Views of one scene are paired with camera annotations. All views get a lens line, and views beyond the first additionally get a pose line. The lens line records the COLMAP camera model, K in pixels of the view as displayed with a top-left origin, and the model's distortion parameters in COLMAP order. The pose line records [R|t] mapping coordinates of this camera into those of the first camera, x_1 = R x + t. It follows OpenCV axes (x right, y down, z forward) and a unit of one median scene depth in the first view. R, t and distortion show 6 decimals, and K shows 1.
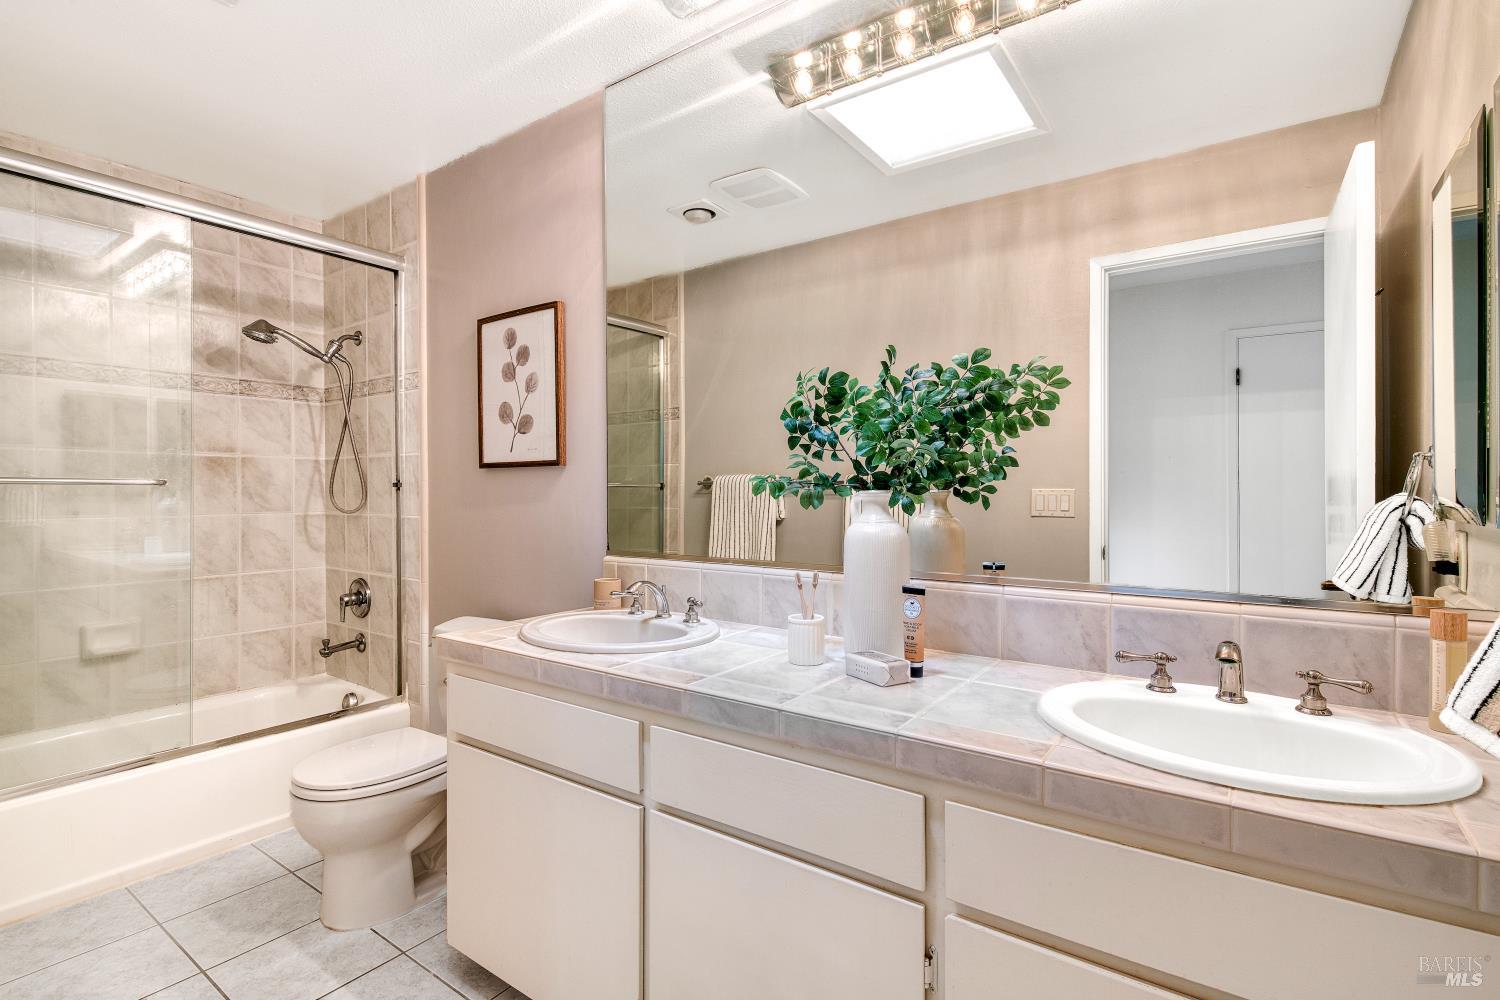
lens RADIAL K [[691.3, 0, 746.5], [0, 691.3, 495.9], [0, 0, 1]] dist [0.004994, -0.005951]
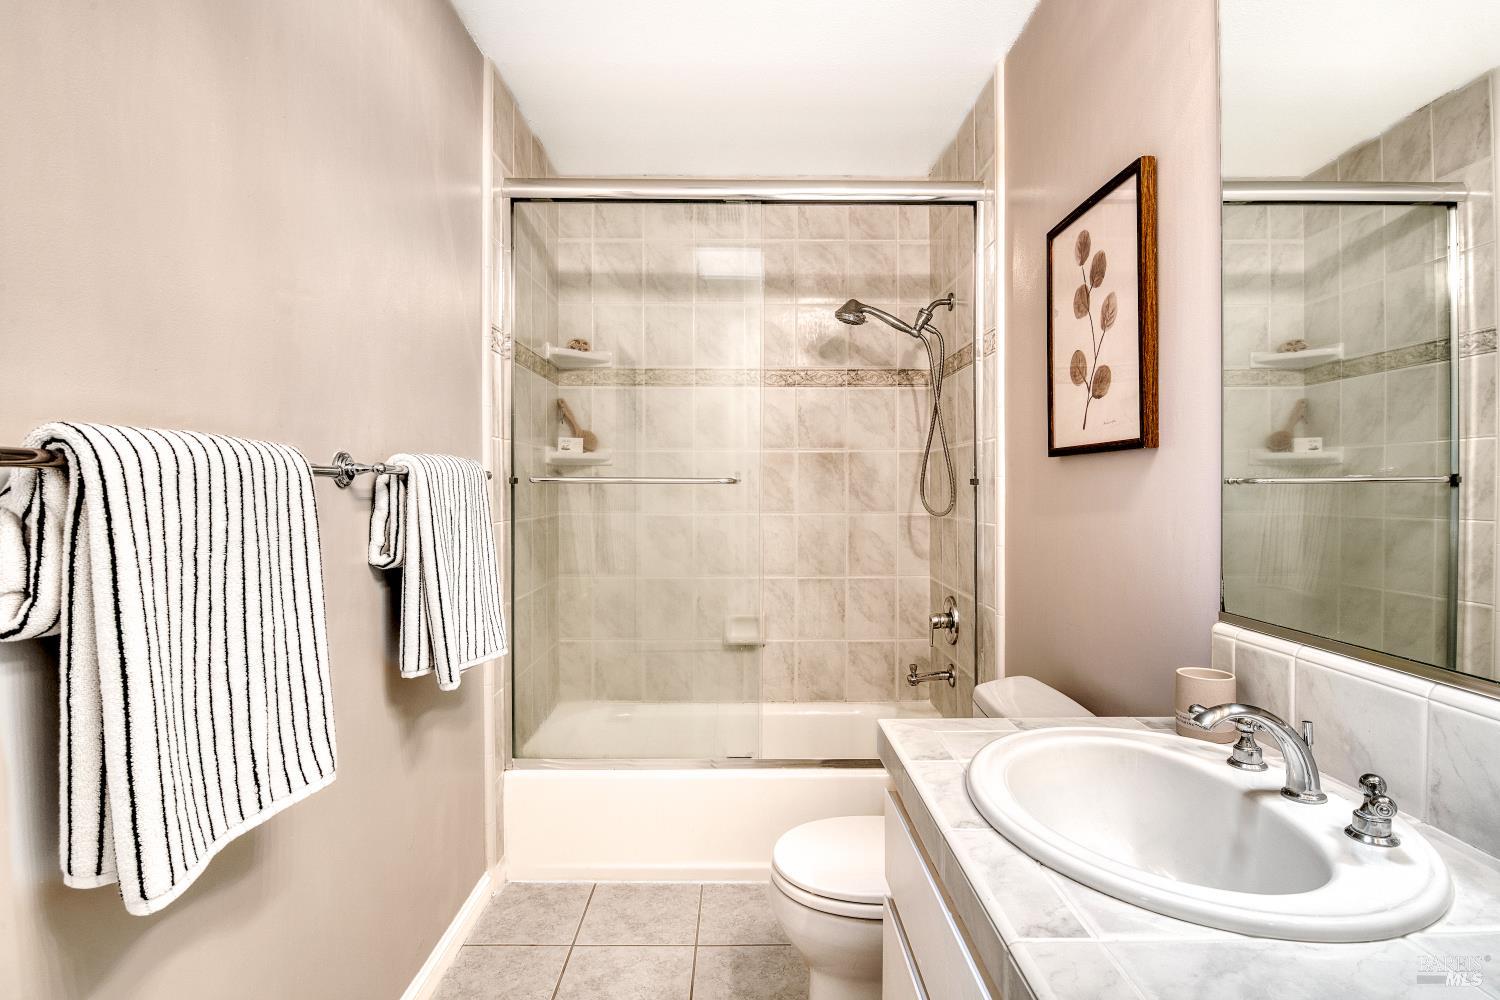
lens RADIAL K [[774.0, 0, 764.1], [0, 774.0, 490.7], [0, 0, 1]] dist [-0.012795, -0.004225]
pose [[0.607958, 0.005072, -0.793953, 0.030233], [-0.004740, 0.999985, 0.002759, -0.006723], [0.793955, 0.002085, 0.607973, 0.275829]]
